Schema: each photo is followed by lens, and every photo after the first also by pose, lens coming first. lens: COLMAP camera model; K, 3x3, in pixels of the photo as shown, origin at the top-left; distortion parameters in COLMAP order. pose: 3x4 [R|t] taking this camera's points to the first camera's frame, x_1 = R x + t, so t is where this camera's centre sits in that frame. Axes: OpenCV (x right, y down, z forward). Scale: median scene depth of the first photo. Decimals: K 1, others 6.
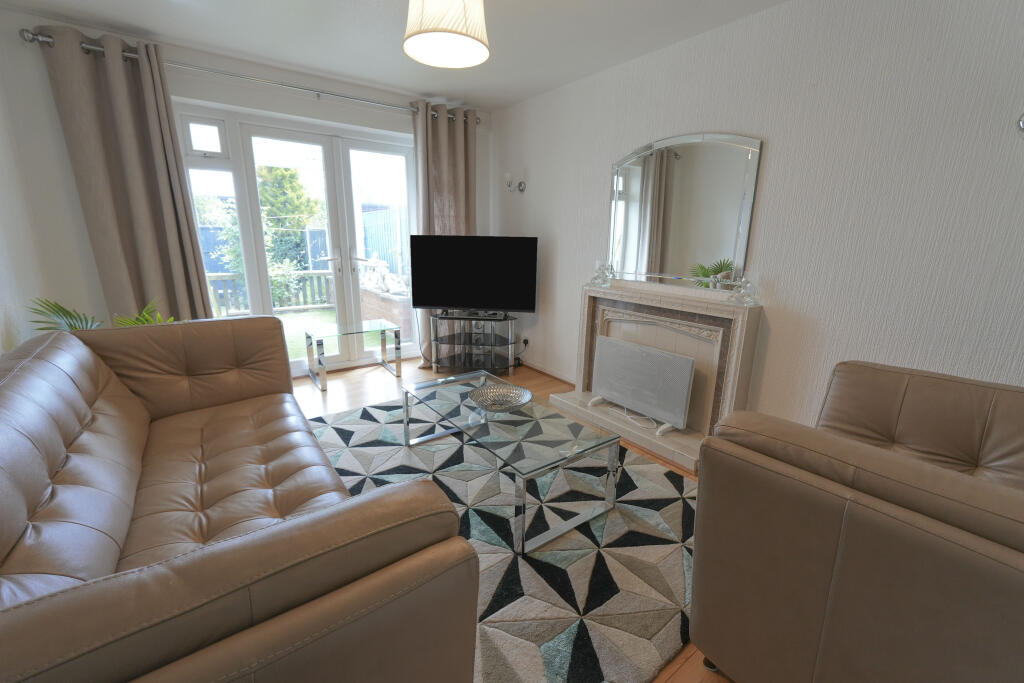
lens RADIAL K [[427.9, 0, 514.1], [0, 427.9, 342.8], [0, 0, 1]] dist [-0.000979, 0.000610]
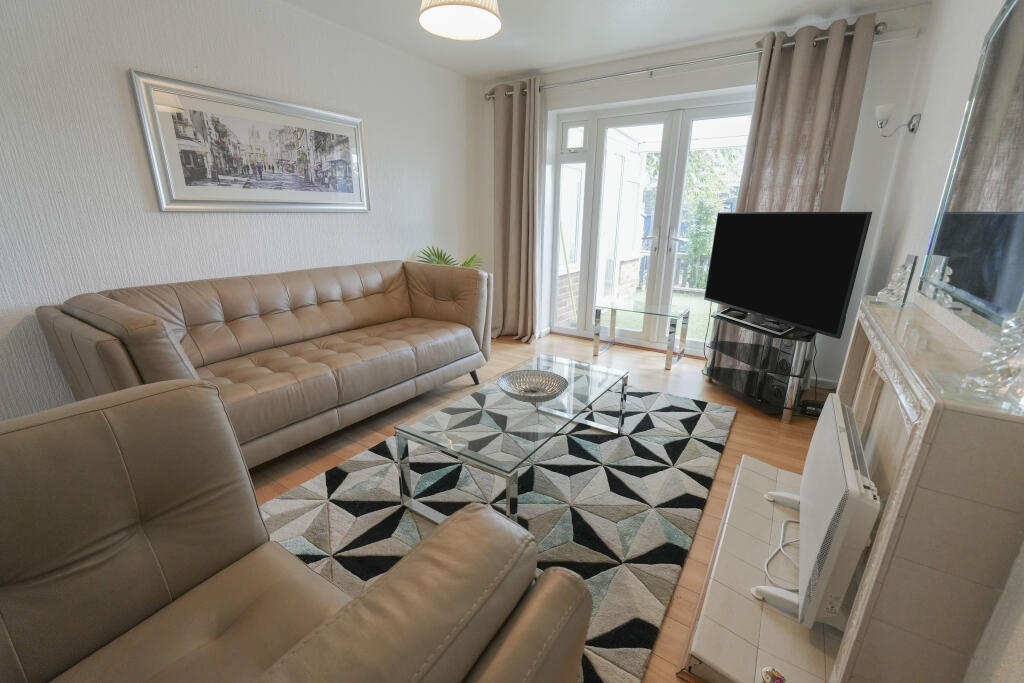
lens RADIAL K [[427.9, 0, 514.1], [0, 427.9, 342.8], [0, 0, 1]] dist [-0.000979, 0.000610]
pose [[0.337034, 0.265336, -0.903330, 0.538074], [-0.224437, 0.954448, 0.196613, -0.099859], [0.914350, 0.136475, 0.381233, 0.418462]]
